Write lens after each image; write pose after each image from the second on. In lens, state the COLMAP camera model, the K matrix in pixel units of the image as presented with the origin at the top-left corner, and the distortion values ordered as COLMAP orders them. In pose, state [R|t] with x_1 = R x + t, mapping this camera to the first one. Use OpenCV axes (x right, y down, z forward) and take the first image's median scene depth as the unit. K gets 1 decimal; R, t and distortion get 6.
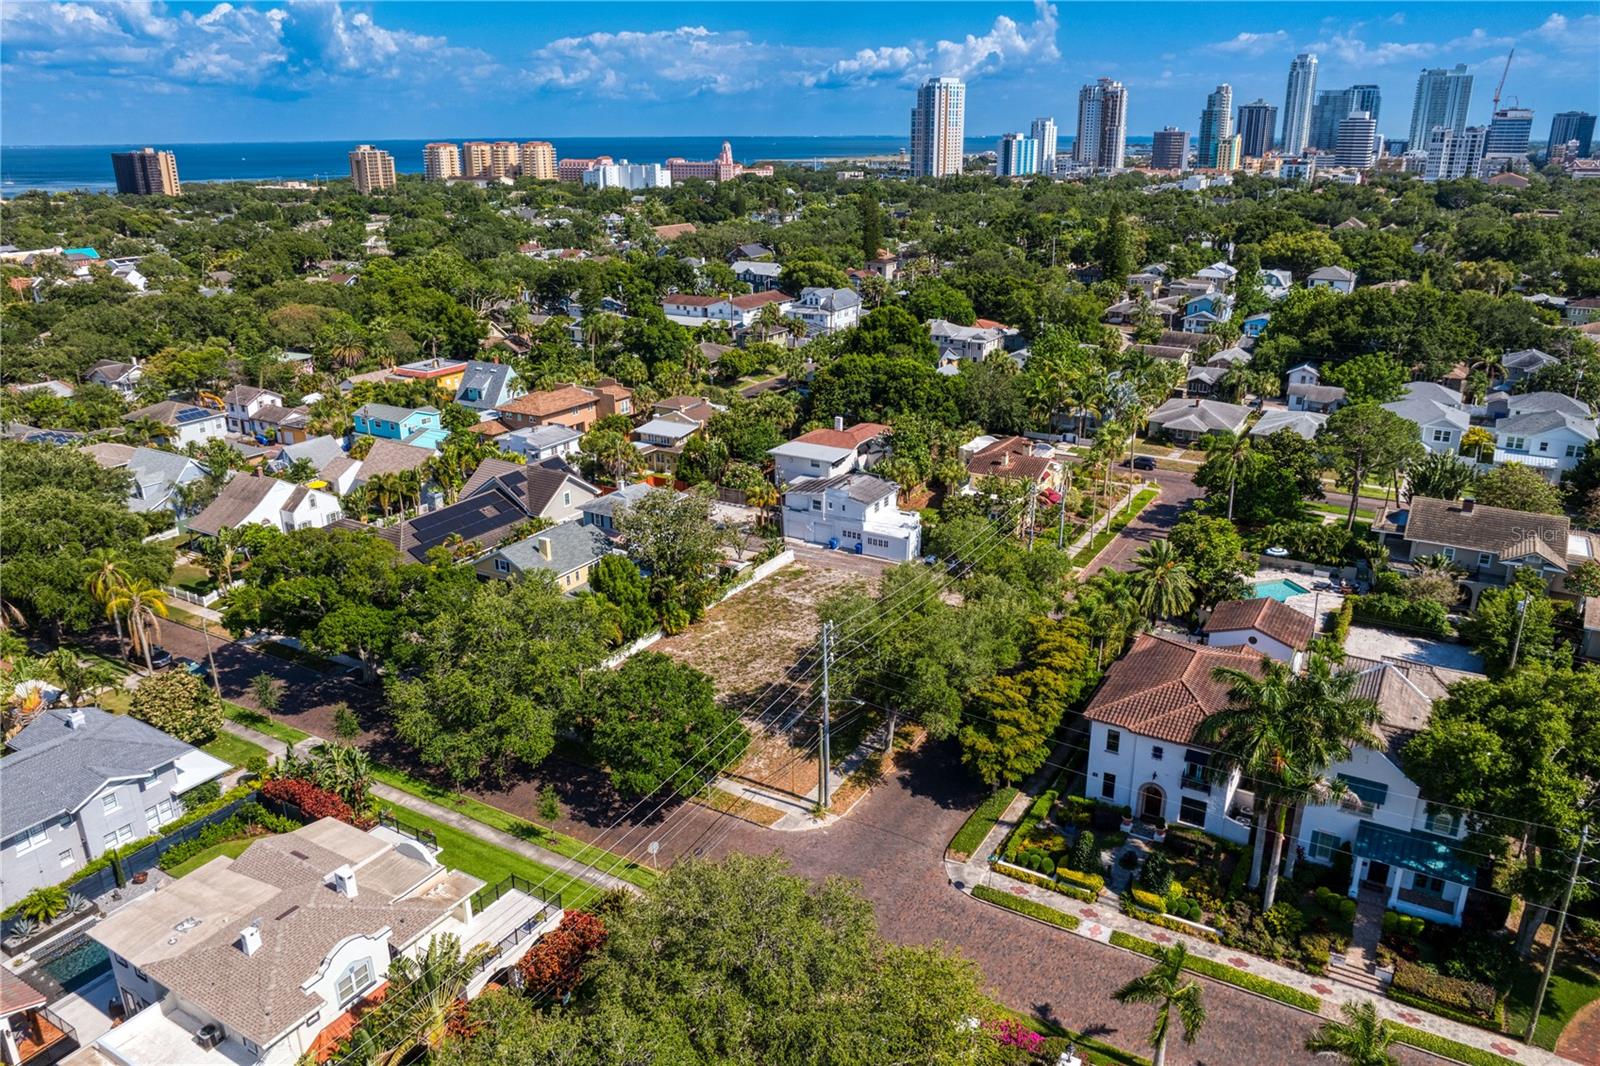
lens RADIAL K [[1133.2, 0, 800.0], [0, 1133.2, 533.0], [0, 0, 1]] dist [-0.078046, 0.045720]
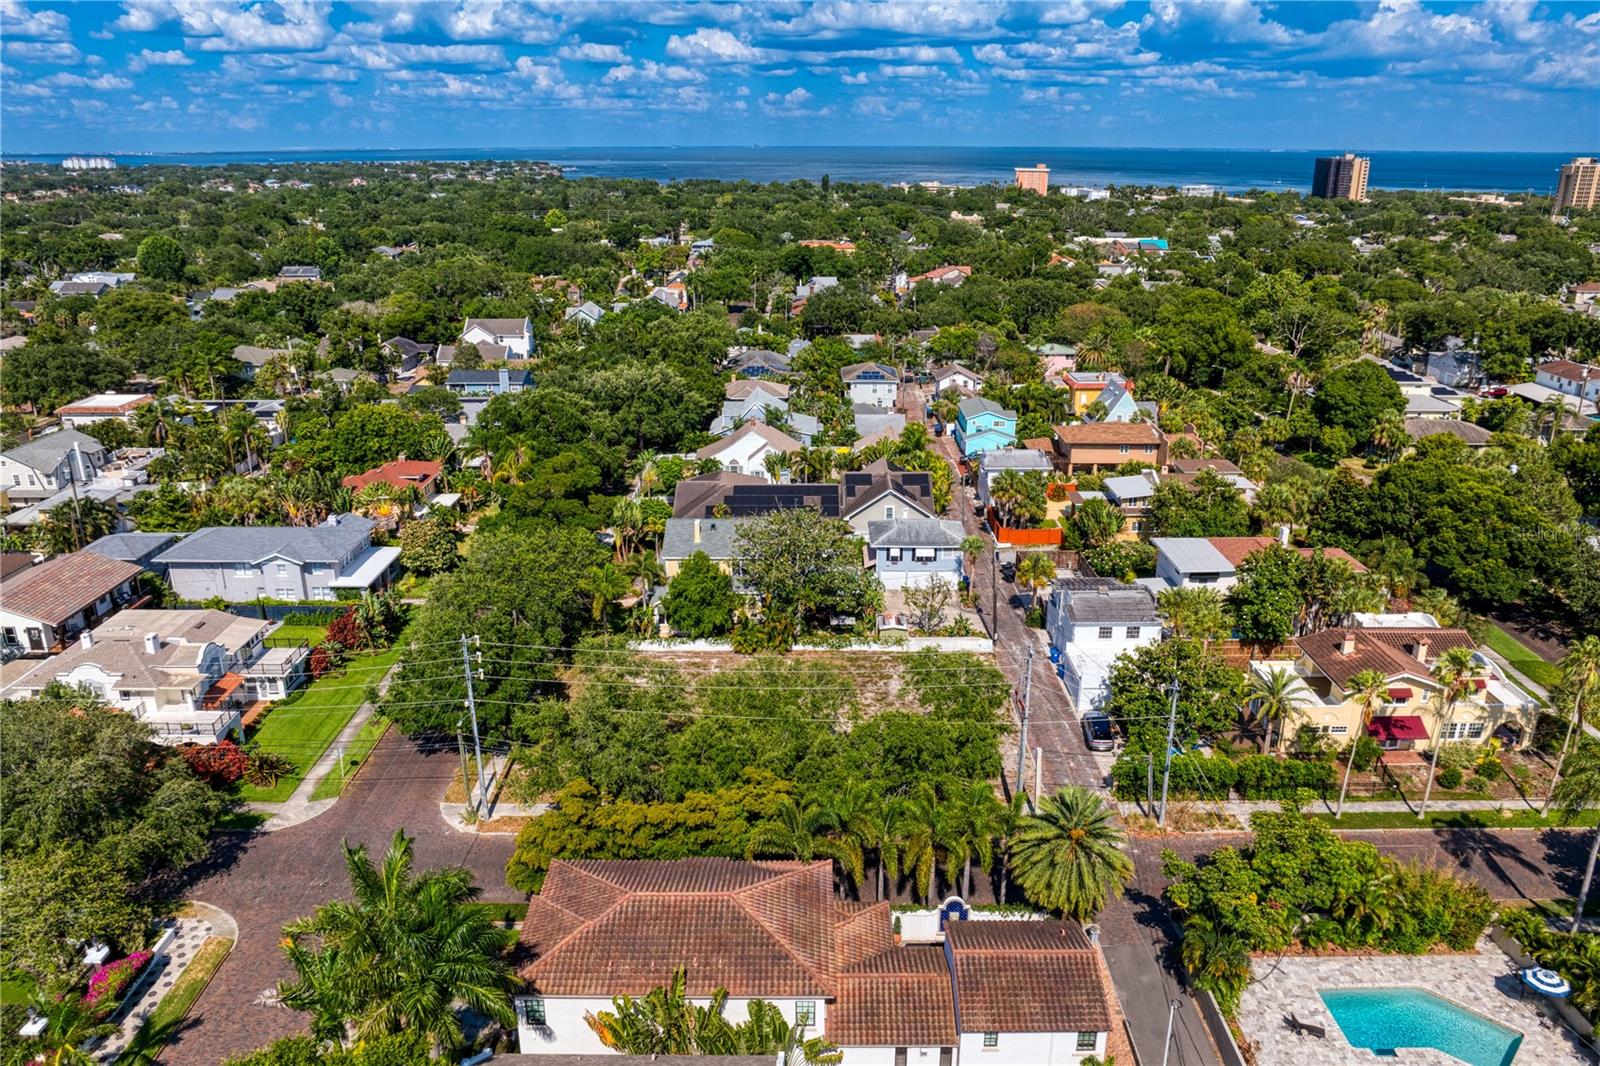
lens RADIAL K [[1133.2, 0, 800.0], [0, 1133.2, 533.0], [0, 0, 1]] dist [-0.078046, 0.045720]
pose [[0.491665, 0.280395, -0.824405, 0.098459], [-0.285499, 0.946314, 0.151590, -0.024409], [0.822651, 0.160835, 0.545322, 0.070593]]
